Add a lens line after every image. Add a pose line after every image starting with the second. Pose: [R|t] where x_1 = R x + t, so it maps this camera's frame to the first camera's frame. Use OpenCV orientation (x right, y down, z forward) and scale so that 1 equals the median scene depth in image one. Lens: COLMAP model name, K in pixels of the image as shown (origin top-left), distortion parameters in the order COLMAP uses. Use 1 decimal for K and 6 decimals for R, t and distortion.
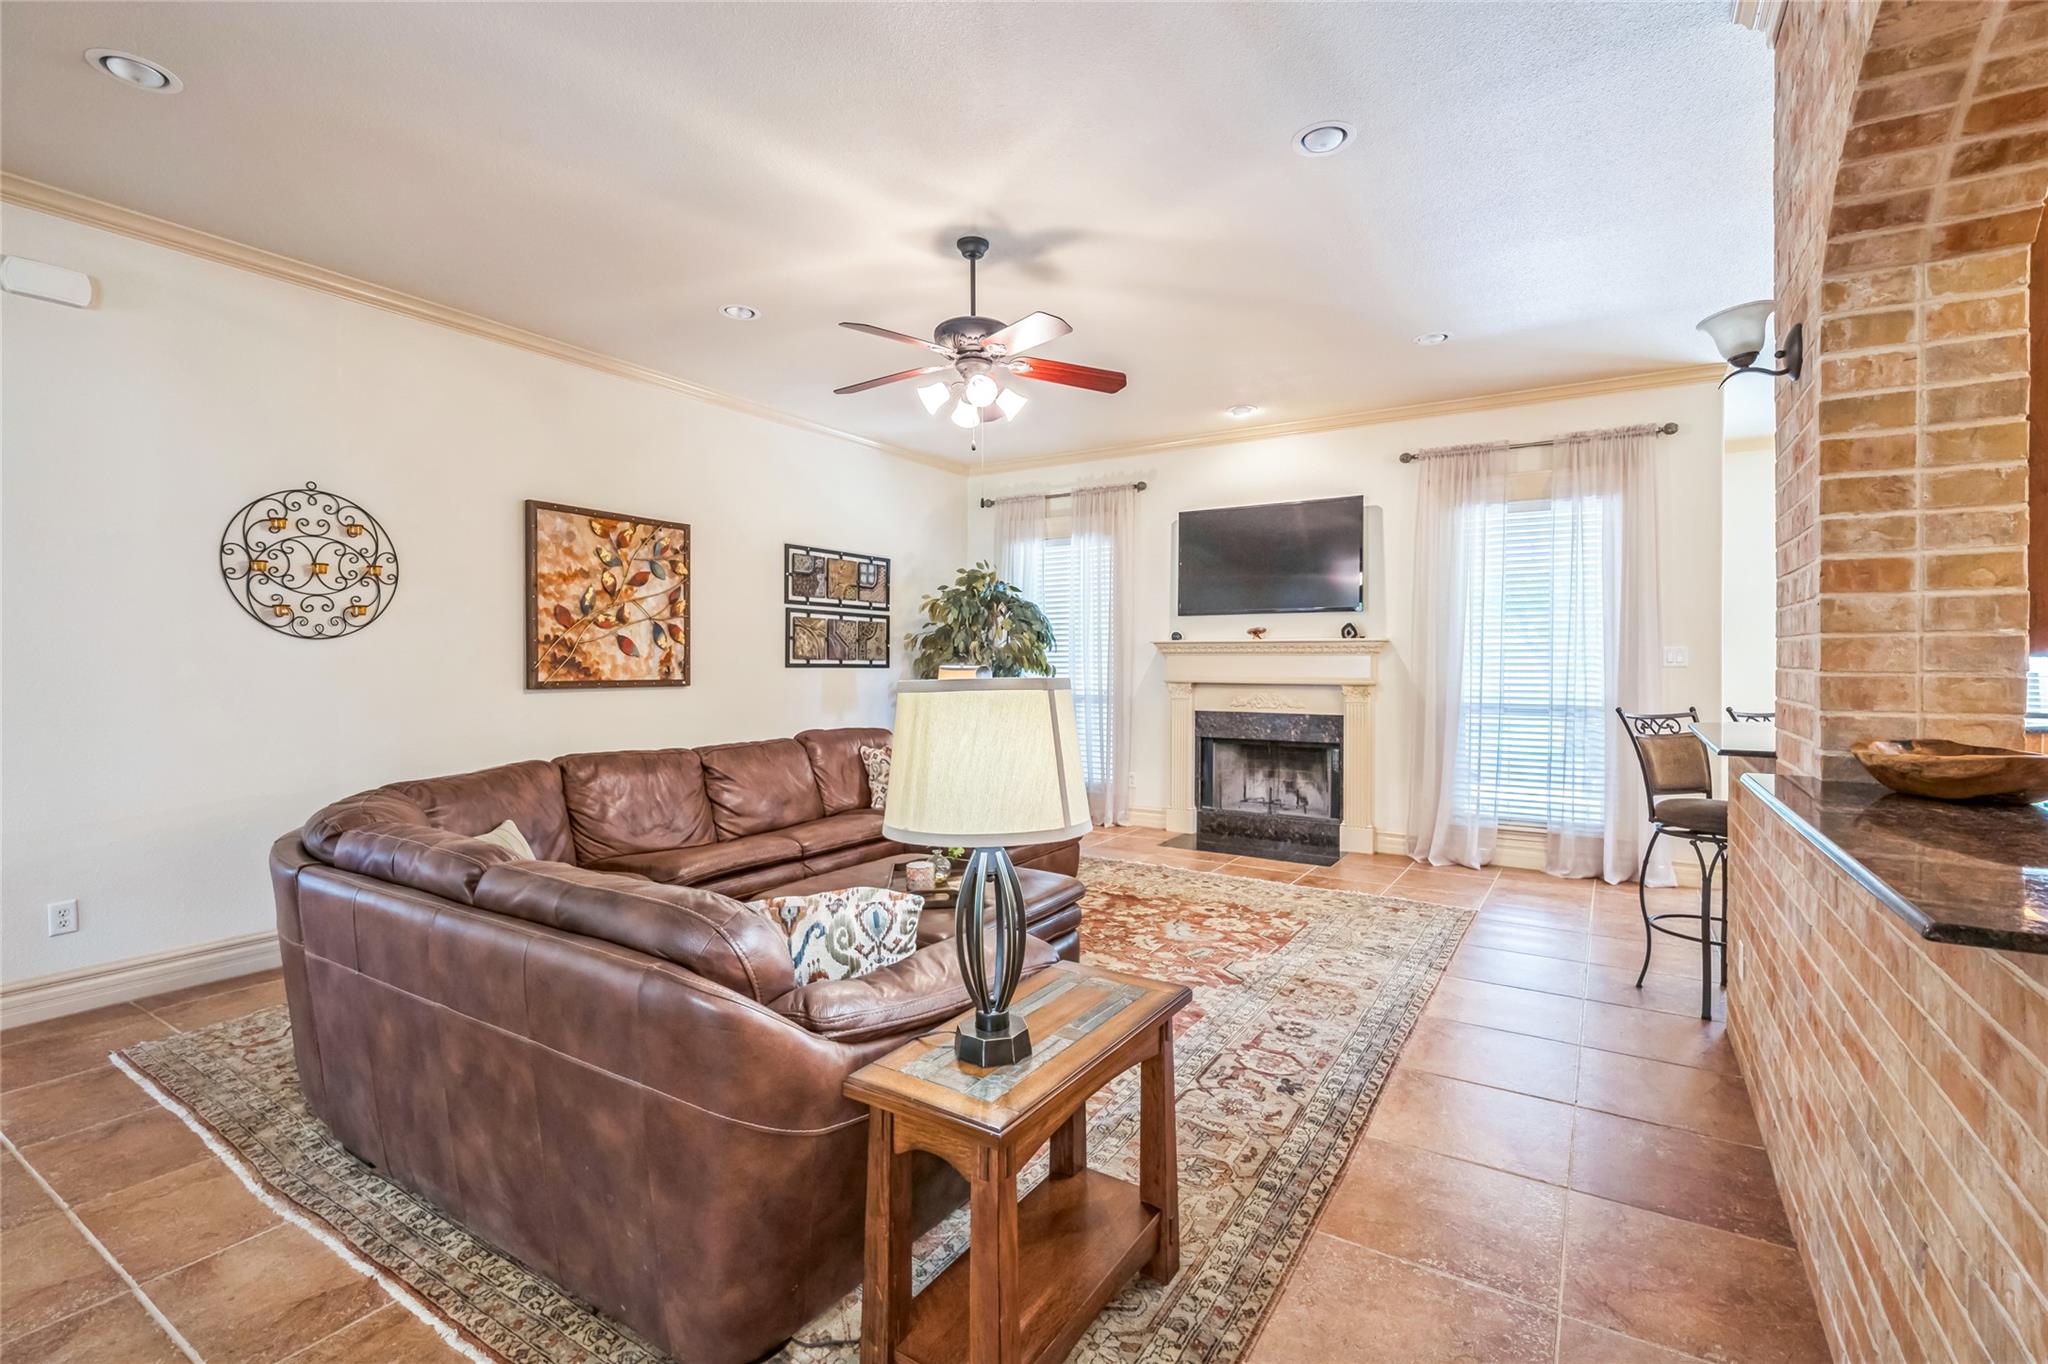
lens RADIAL K [[918.0, 0, 1035.9], [0, 918.0, 672.2], [0, 0, 1]] dist [-0.002334, -0.000289]
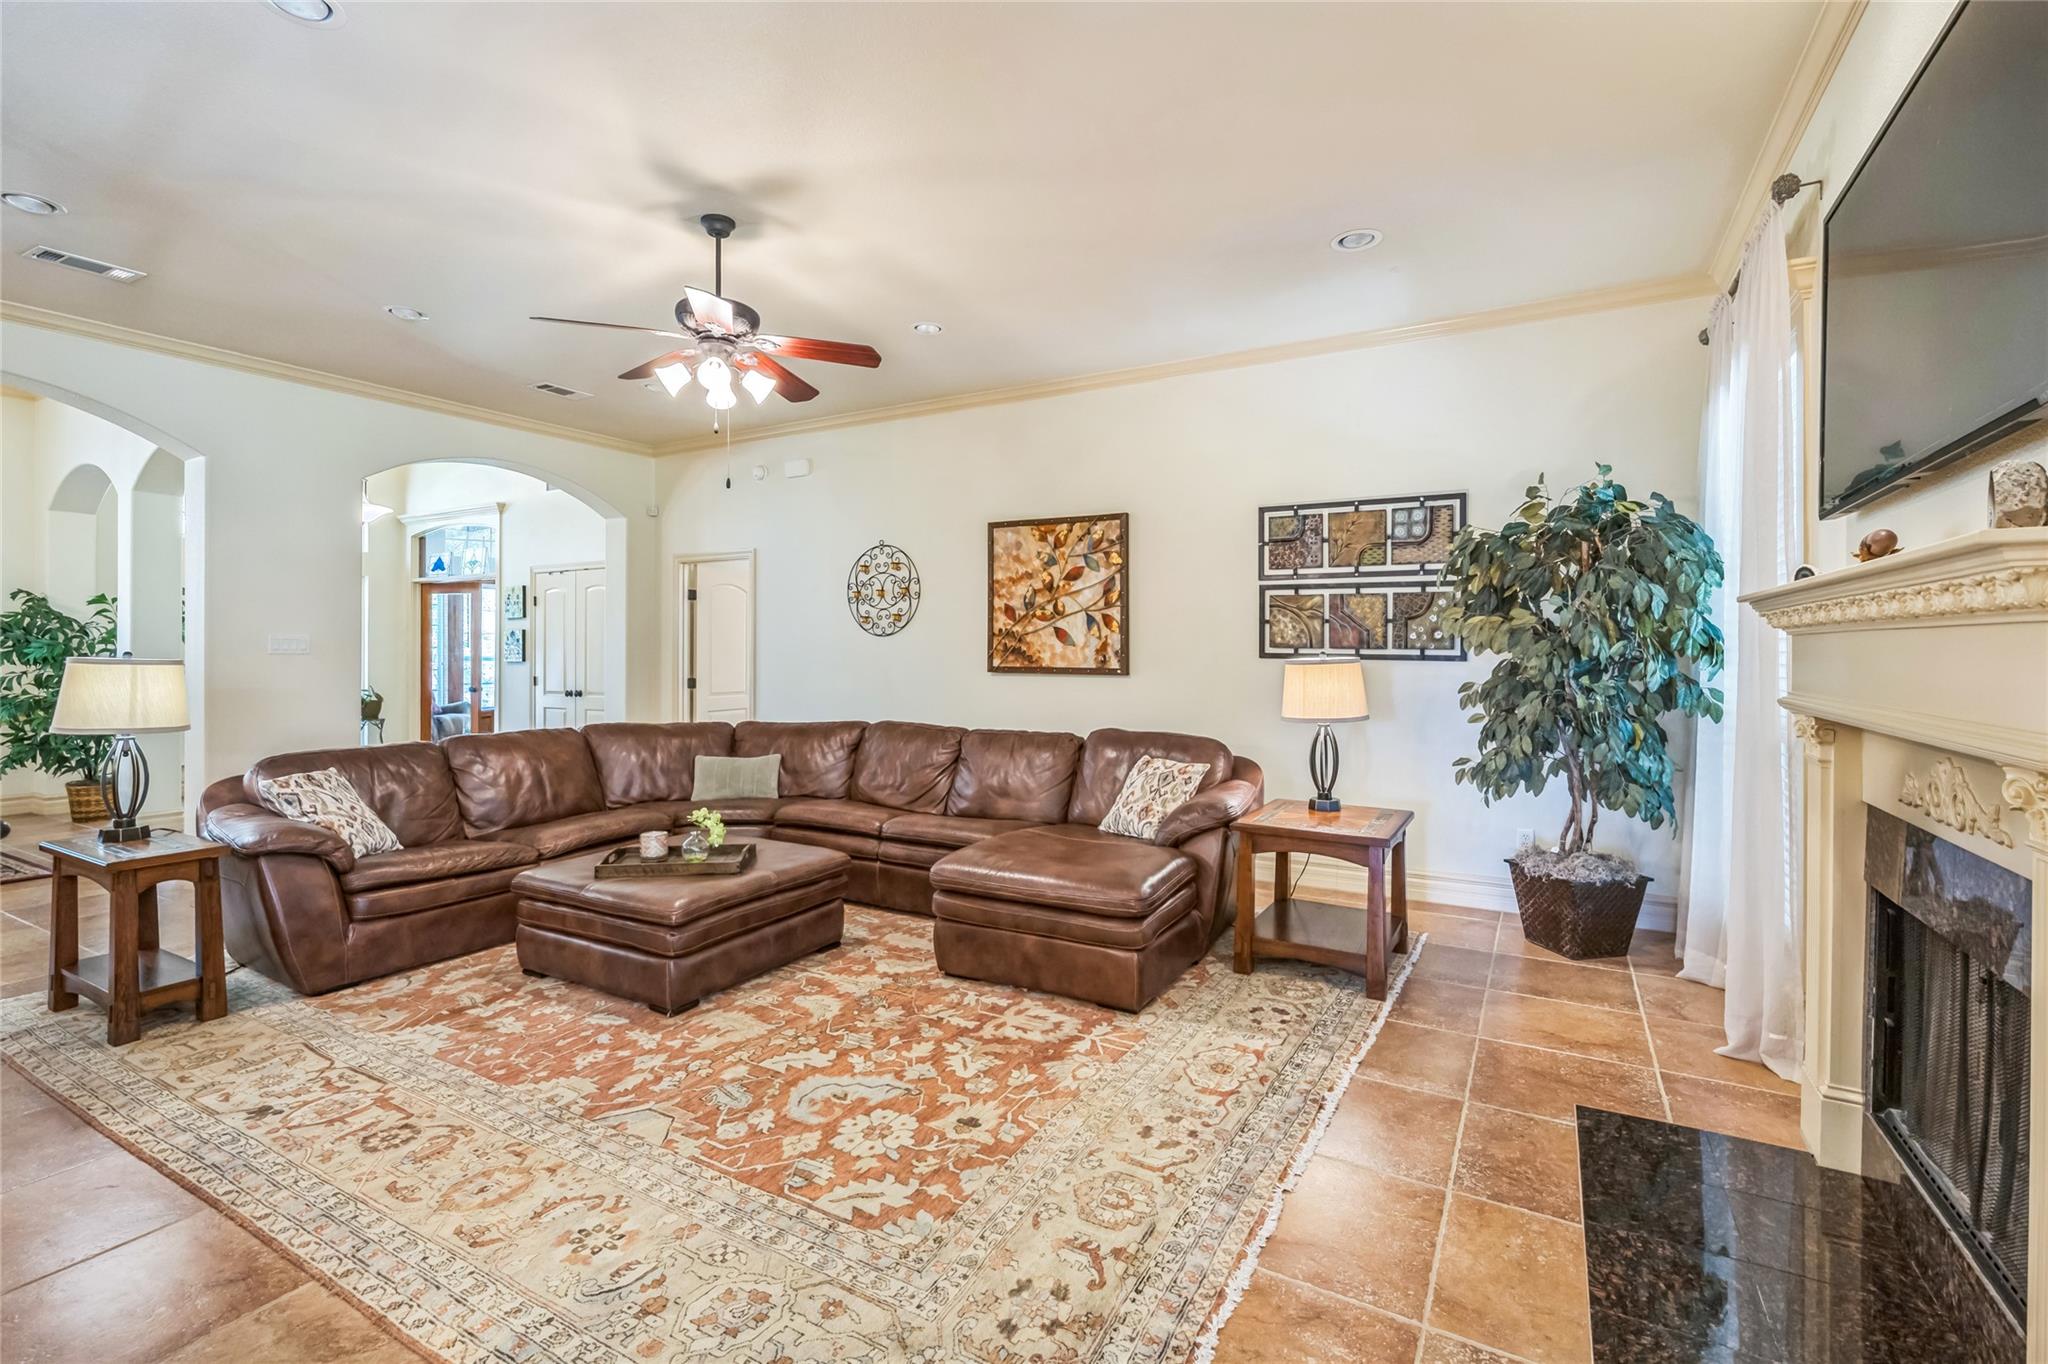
lens RADIAL K [[918.0, 0, 1036.5], [0, 918.0, 653.1], [0, 0, 1]] dist [-0.002334, -0.000289]
pose [[0.042513, 0.003870, -0.999088, 0.821823], [-0.012519, 0.999916, 0.003341, -0.014521], [0.999017, 0.012366, 0.042557, 1.160745]]
